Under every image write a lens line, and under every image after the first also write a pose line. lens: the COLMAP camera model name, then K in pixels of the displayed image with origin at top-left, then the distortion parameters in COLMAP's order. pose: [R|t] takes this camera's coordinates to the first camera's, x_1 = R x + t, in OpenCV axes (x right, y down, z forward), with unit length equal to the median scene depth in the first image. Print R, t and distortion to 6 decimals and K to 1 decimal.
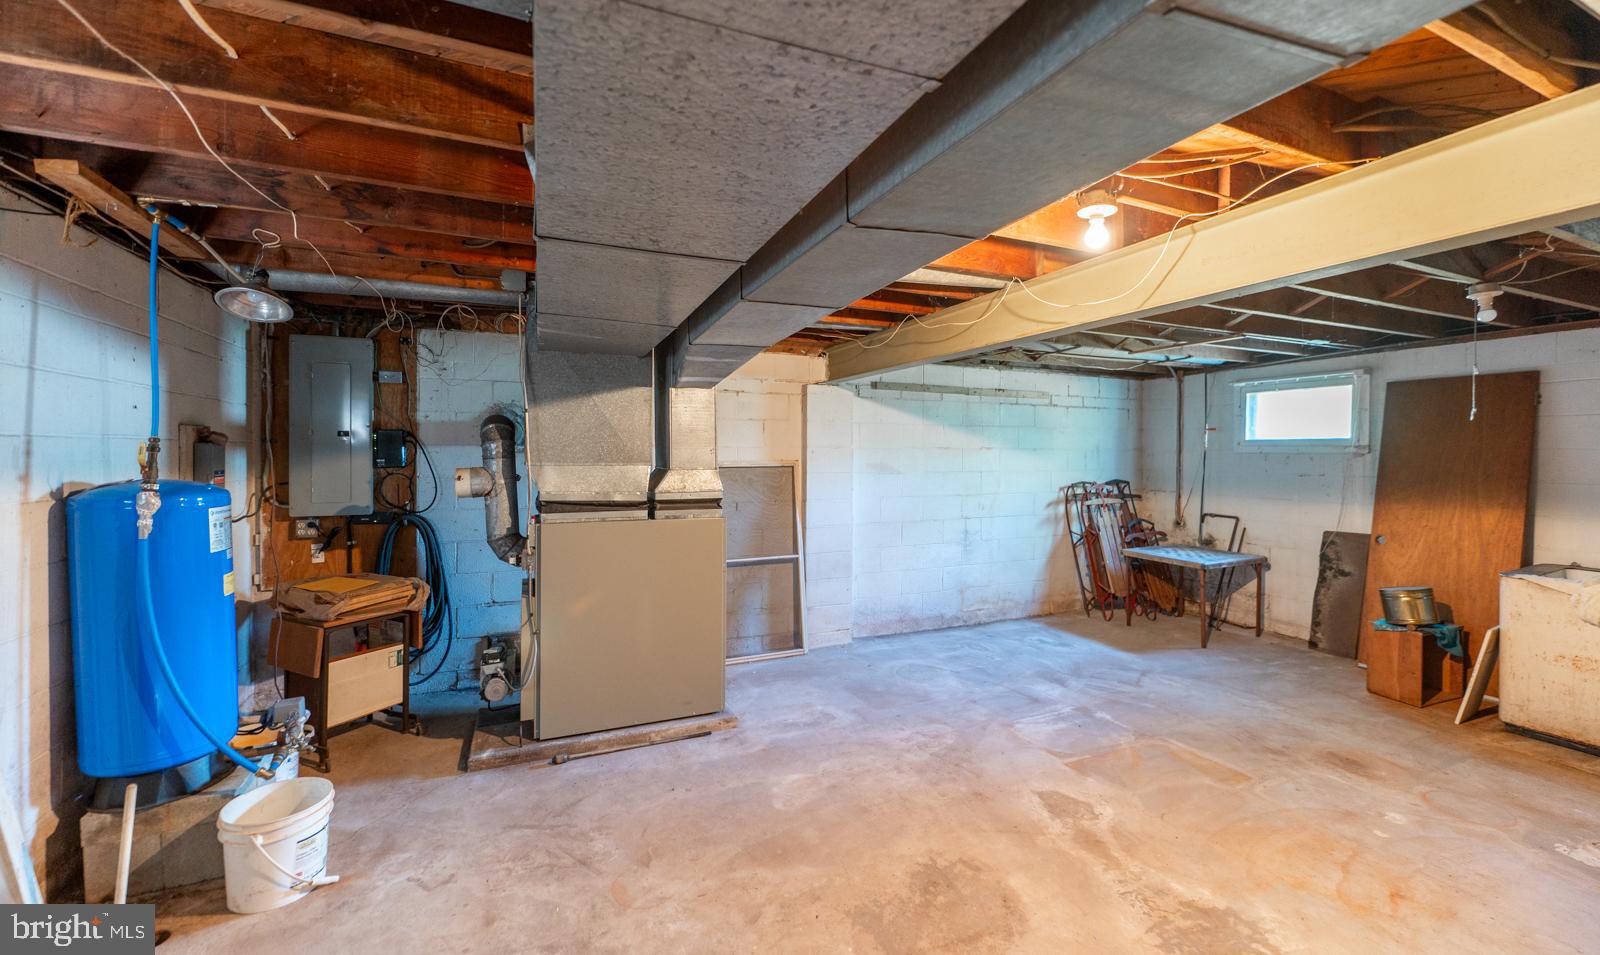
lens RADIAL K [[643.2, 0, 805.0], [0, 643.2, 463.3], [0, 0, 1]] dist [-0.009863, -0.000415]
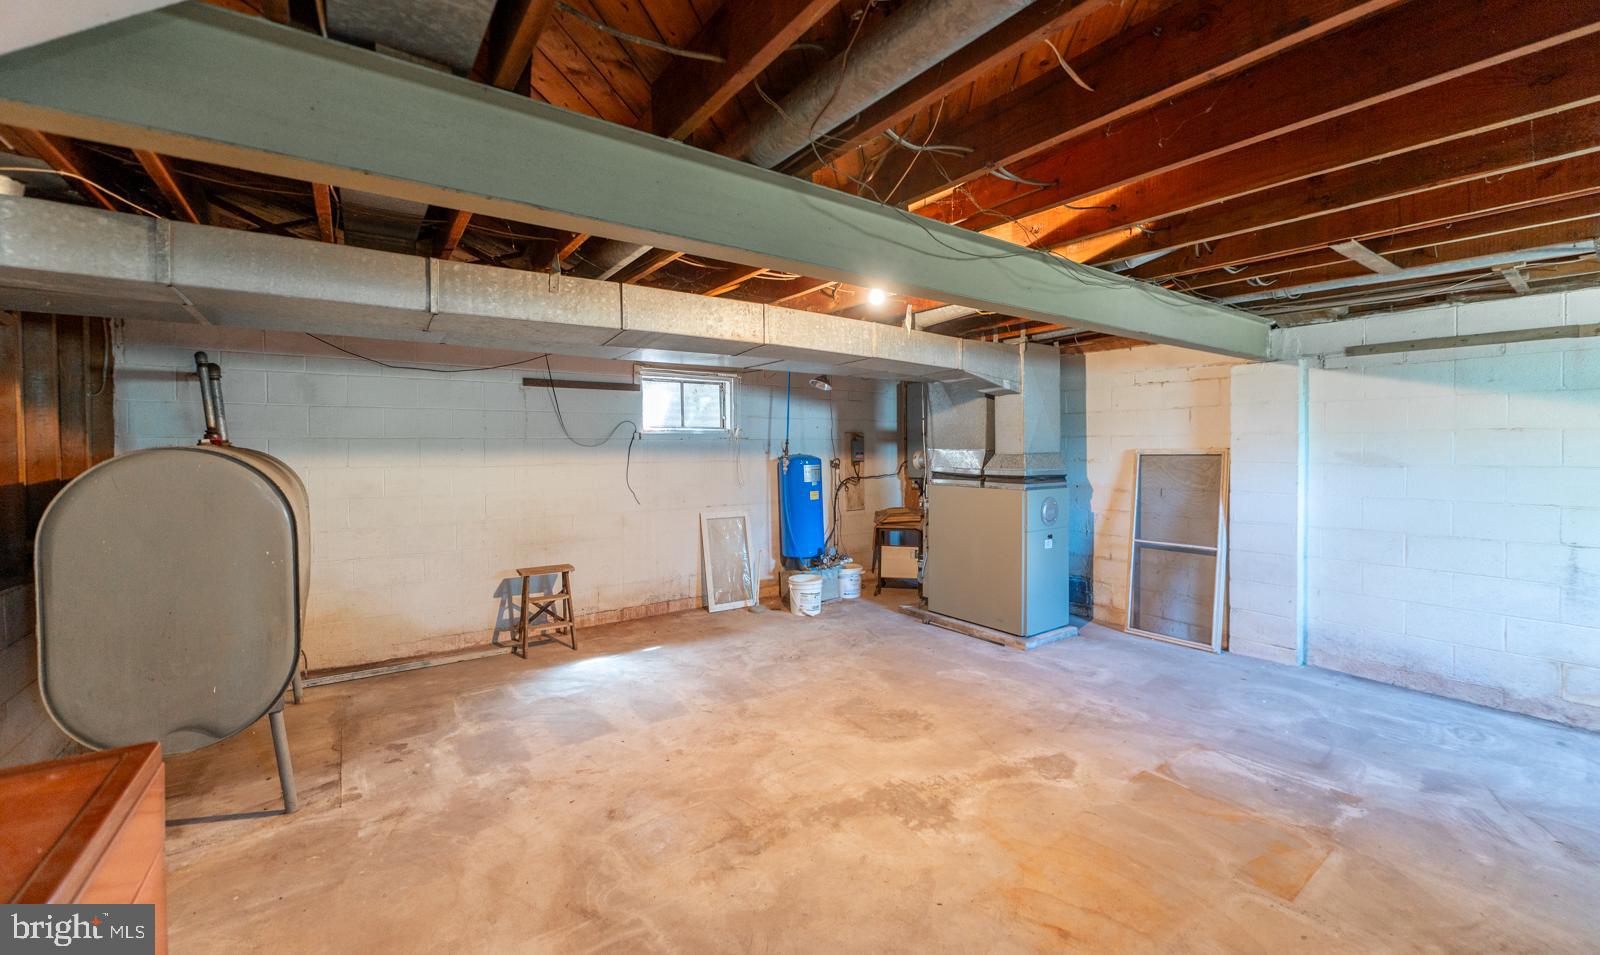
lens RADIAL K [[643.2, 0, 801.2], [0, 643.2, 468.9], [0, 0, 1]] dist [-0.009863, -0.000415]
pose [[0.196947, 0.028338, -0.980004, 1.109954], [-0.009182, 0.999592, 0.027059, 0.008284], [0.980371, 0.003669, 0.197127, 0.299601]]
